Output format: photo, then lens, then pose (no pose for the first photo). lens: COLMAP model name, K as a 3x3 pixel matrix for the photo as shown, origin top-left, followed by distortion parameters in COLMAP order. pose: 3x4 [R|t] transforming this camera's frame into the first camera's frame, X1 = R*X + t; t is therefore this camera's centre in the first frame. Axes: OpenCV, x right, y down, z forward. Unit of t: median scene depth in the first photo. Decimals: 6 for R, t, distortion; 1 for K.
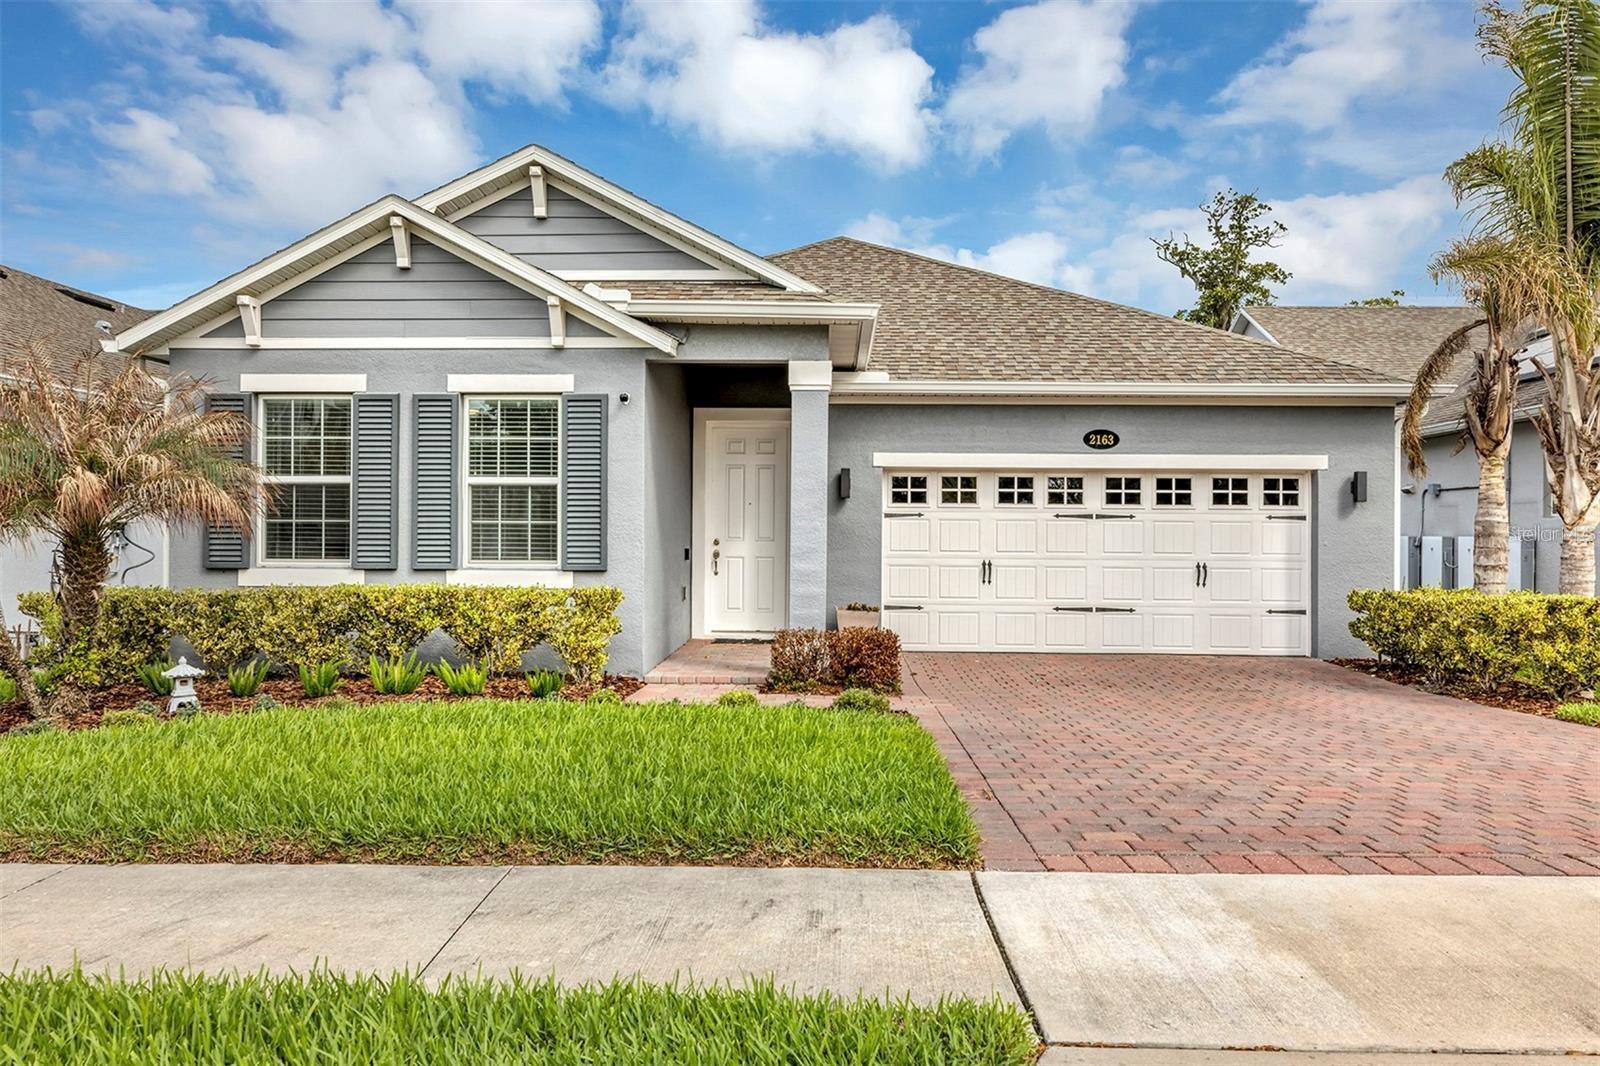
lens RADIAL K [[1200.2, 0, 800.1], [0, 1200.2, 539.0], [0, 0, 1]] dist [0.007381, 0.001182]
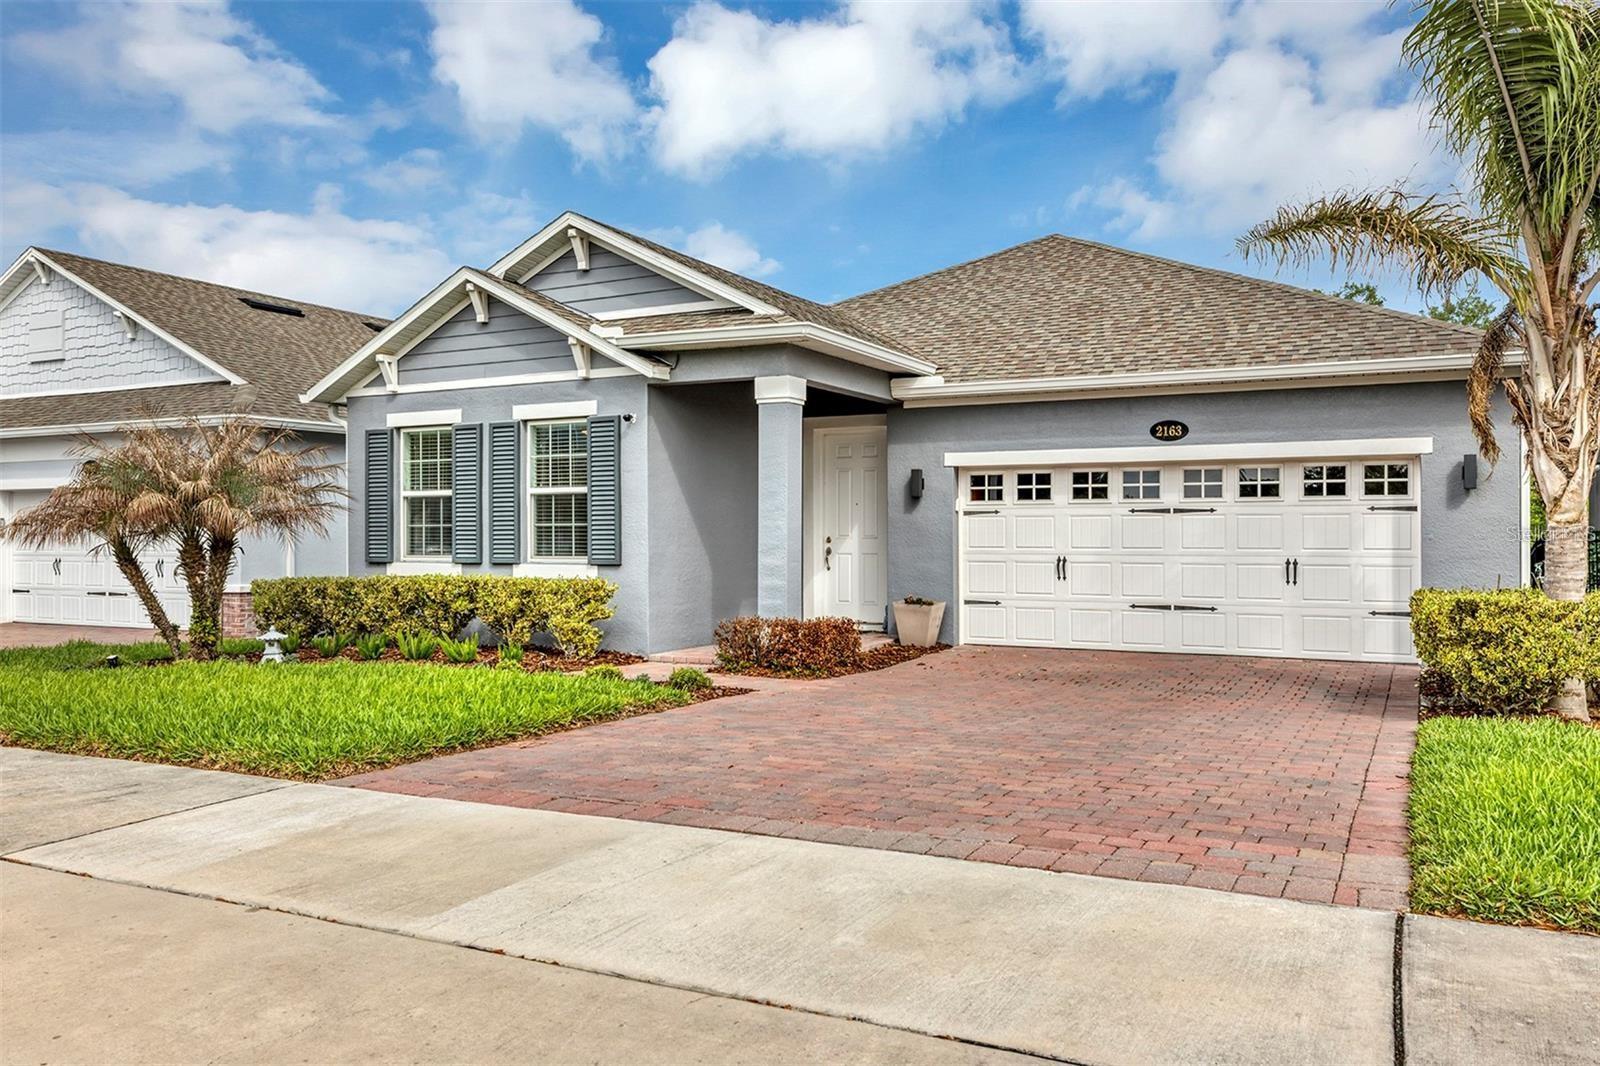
lens RADIAL K [[1200.2, 0, 795.7], [0, 1200.2, 527.4], [0, 0, 1]] dist [0.007381, 0.001182]
pose [[0.907360, -0.010974, -0.420212, 0.480793], [0.007201, 0.999918, -0.010564, 0.003160], [0.420293, 0.006559, 0.907365, 0.001998]]
